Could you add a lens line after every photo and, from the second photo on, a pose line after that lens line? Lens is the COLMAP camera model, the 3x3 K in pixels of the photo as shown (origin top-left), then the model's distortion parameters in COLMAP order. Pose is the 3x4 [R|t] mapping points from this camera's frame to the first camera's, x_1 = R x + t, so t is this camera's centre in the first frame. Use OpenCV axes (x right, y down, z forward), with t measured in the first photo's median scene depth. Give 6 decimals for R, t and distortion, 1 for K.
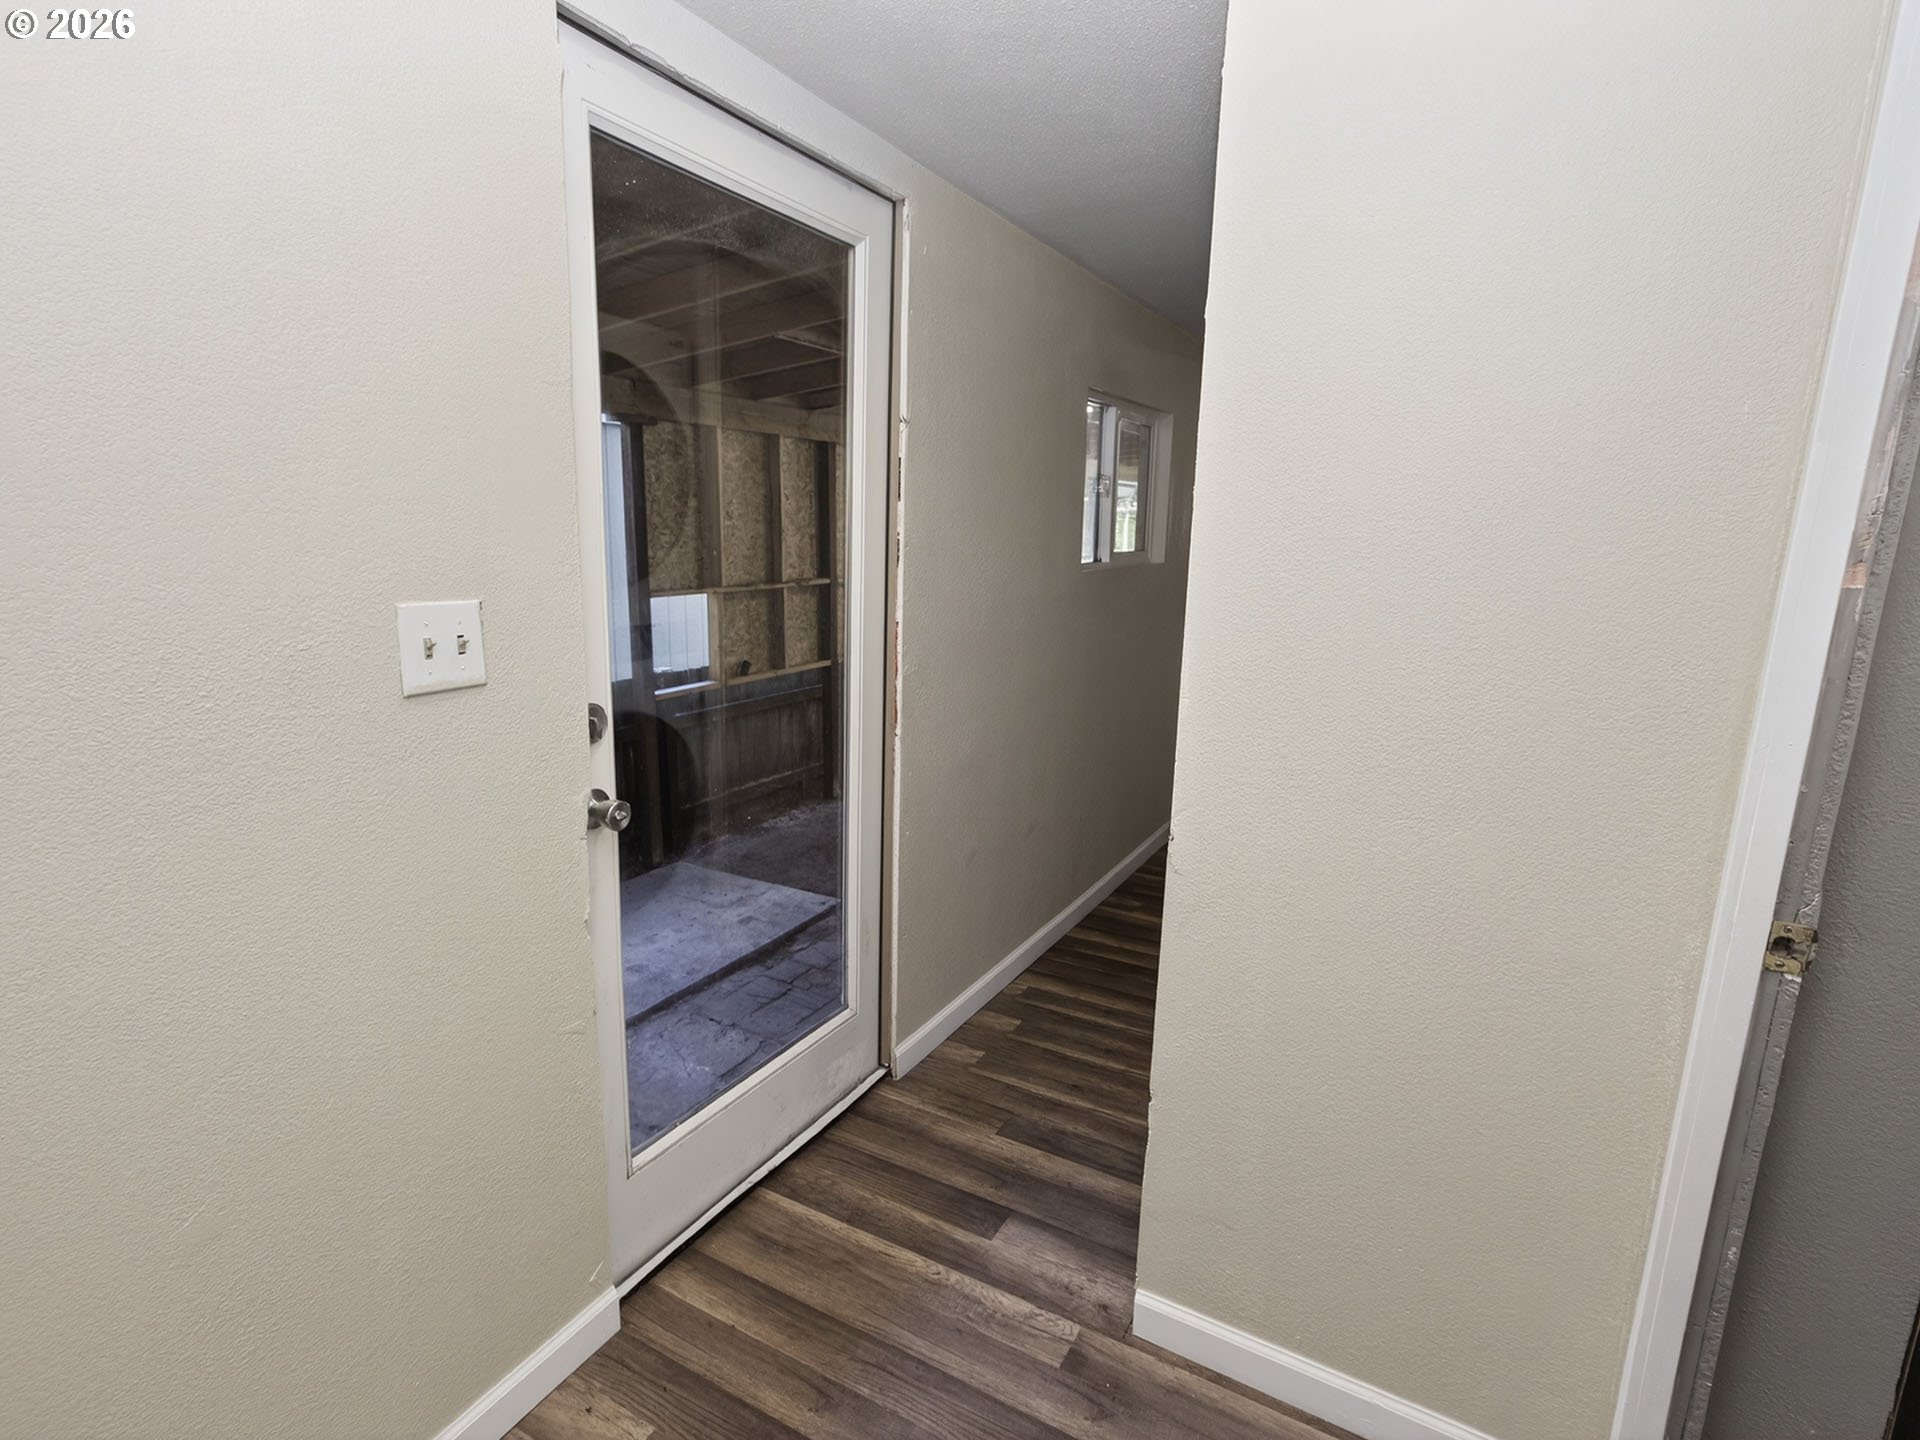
lens RADIAL K [[979.9, 0, 953.2], [0, 979.9, 722.9], [0, 0, 1]] dist [-0.001815, 0.000474]
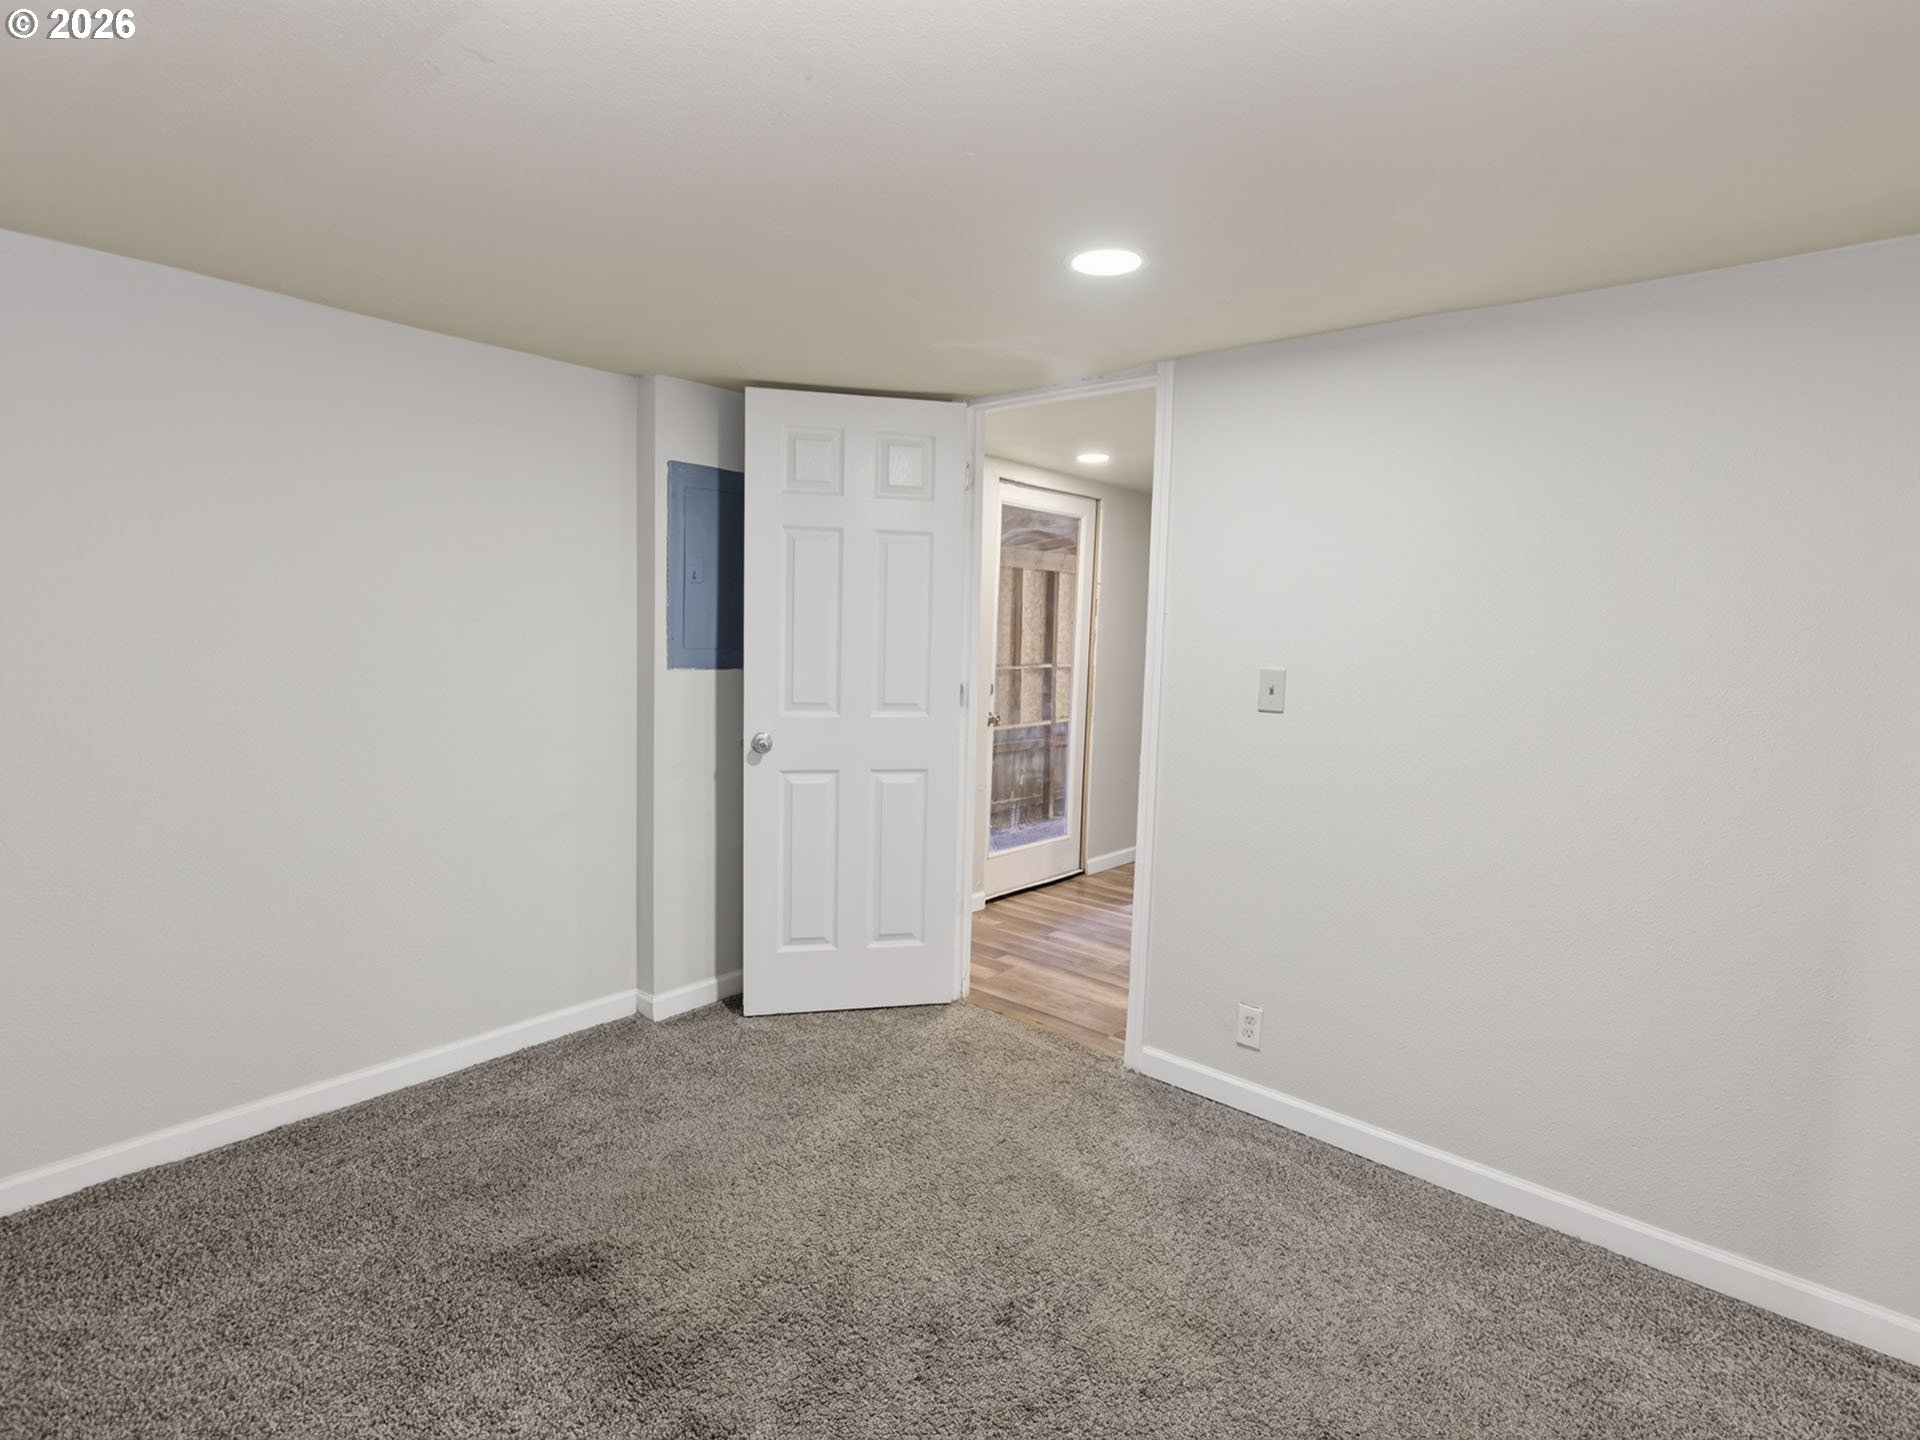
lens RADIAL K [[979.9, 0, 953.2], [0, 979.9, 722.9], [0, 0, 1]] dist [-0.001815, 0.000474]
pose [[0.977962, 0.023998, -0.207398, 0.035089], [-0.045220, 0.994139, -0.098199, 0.093859], [0.203826, 0.105414, 0.973315, -0.456094]]
